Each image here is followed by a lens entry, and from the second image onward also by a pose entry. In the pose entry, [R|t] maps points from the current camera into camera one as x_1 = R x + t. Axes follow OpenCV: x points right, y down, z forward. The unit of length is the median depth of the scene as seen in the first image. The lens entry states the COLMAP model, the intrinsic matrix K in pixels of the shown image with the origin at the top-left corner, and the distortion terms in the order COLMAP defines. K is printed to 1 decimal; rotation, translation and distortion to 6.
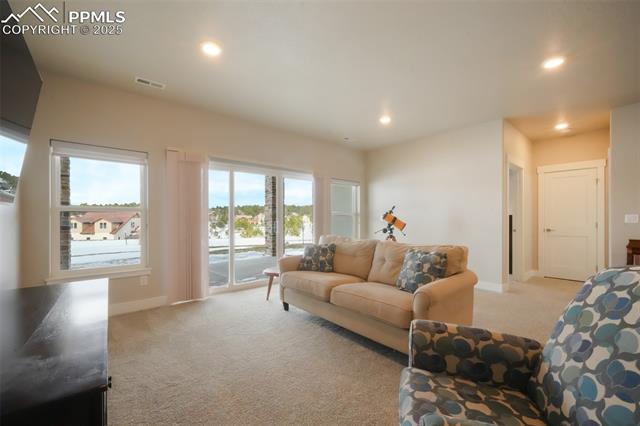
lens RADIAL K [[260.0, 0, 308.6], [0, 260.0, 219.4], [0, 0, 1]] dist [-0.000644, -0.000120]
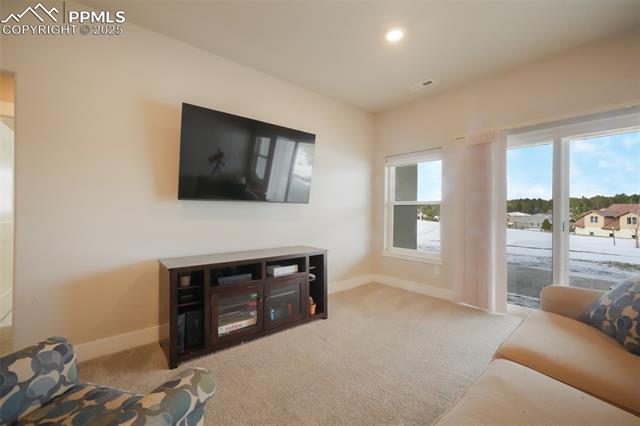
lens RADIAL K [[273.5, 0, 320.0], [0, 273.5, 213.0], [0, 0, 1]] dist [0.000950, 0.000215]
pose [[0.023472, 0.012576, -0.999645, 0.400588], [-0.010078, 0.999873, 0.012343, -0.004756], [0.999674, 0.009784, 0.023596, 0.434797]]
